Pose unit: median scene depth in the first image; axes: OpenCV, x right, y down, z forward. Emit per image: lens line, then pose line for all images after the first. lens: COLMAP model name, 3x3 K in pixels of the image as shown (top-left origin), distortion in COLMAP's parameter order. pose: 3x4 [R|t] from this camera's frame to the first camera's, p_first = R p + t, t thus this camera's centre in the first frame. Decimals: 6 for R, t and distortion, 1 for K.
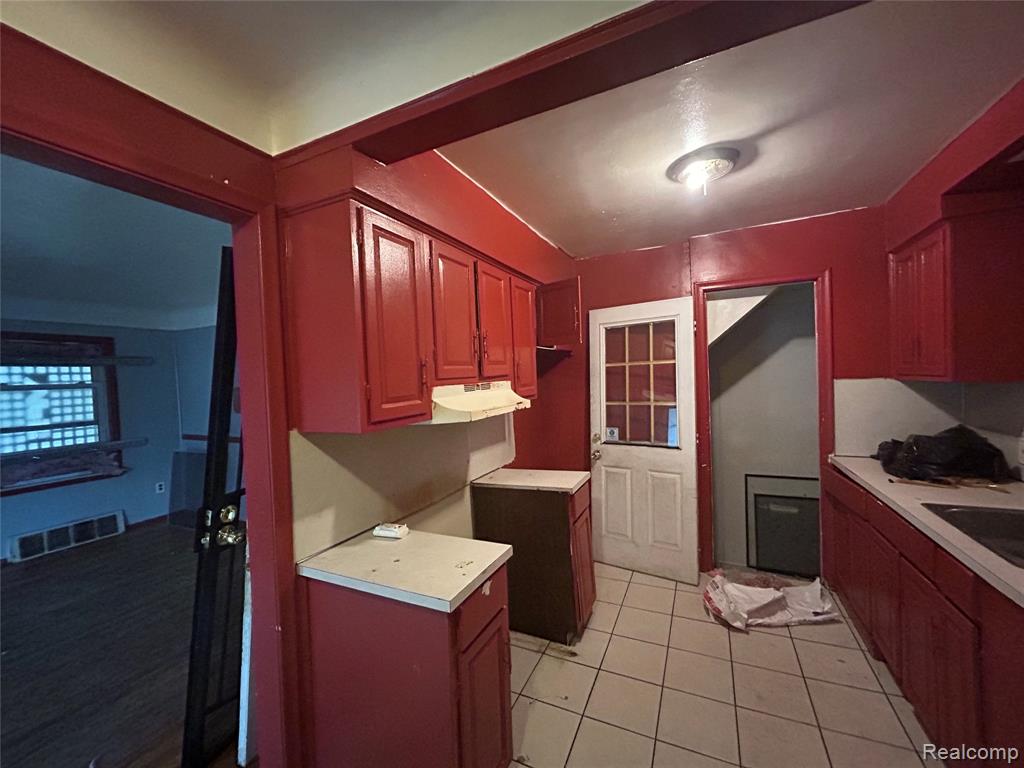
lens RADIAL K [[411.6, 0, 511.3], [0, 411.6, 382.2], [0, 0, 1]] dist [-0.003550, 0.000244]
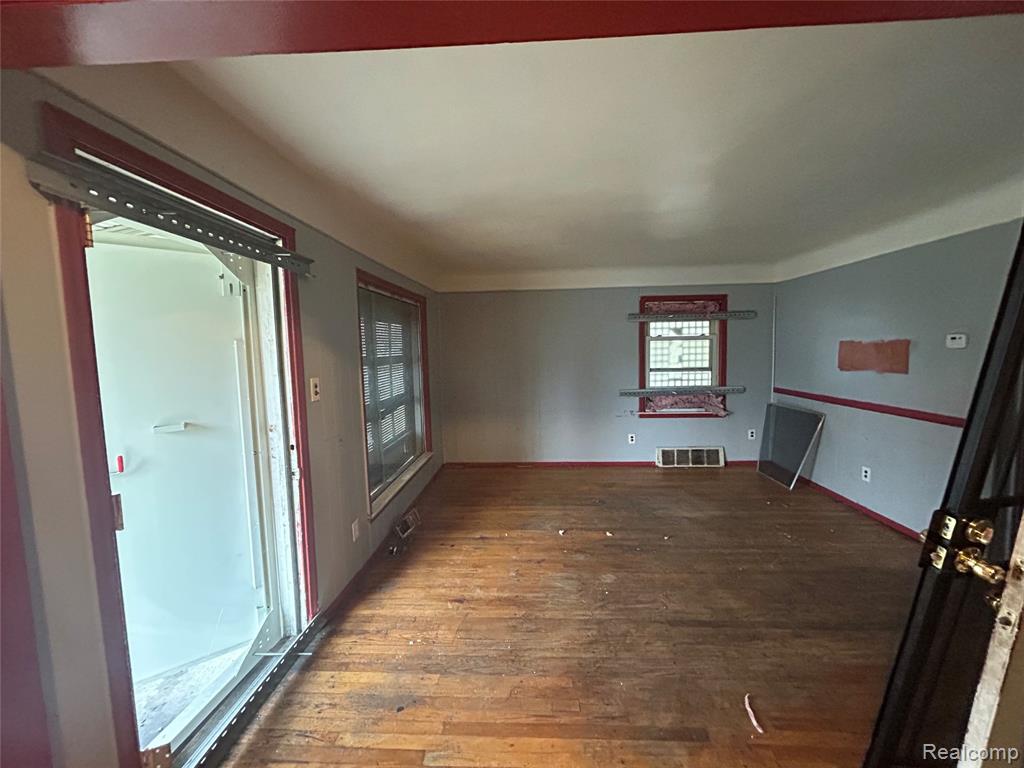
lens RADIAL K [[411.6, 0, 515.0], [0, 411.6, 384.9], [0, 0, 1]] dist [-0.003550, 0.000244]
pose [[0.384469, 0.114189, -0.916048, -0.144746], [-0.009905, 0.992773, 0.119597, 0.007900], [0.923085, -0.036908, 0.382822, 0.030924]]
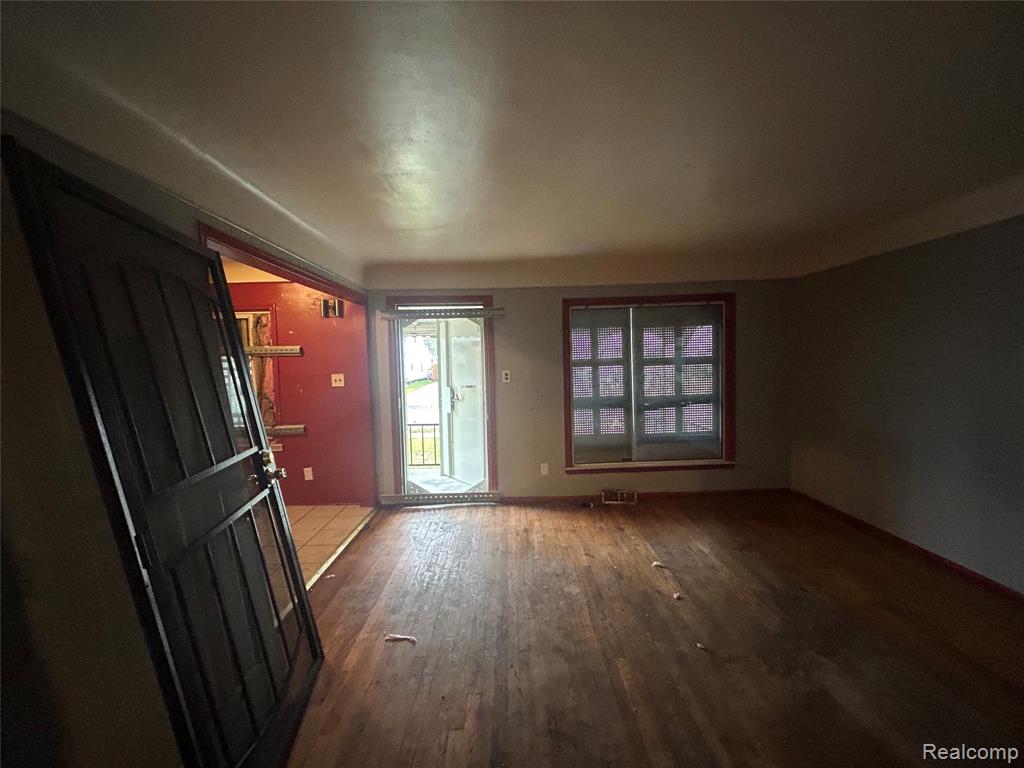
lens RADIAL K [[411.6, 0, 512.7], [0, 411.6, 382.9], [0, 0, 1]] dist [-0.003550, 0.000244]
pose [[-0.894989, 0.089172, -0.437085, -0.303029], [0.054941, 0.994392, 0.090371, 0.006467], [0.442692, 0.056867, -0.894868, 0.848585]]
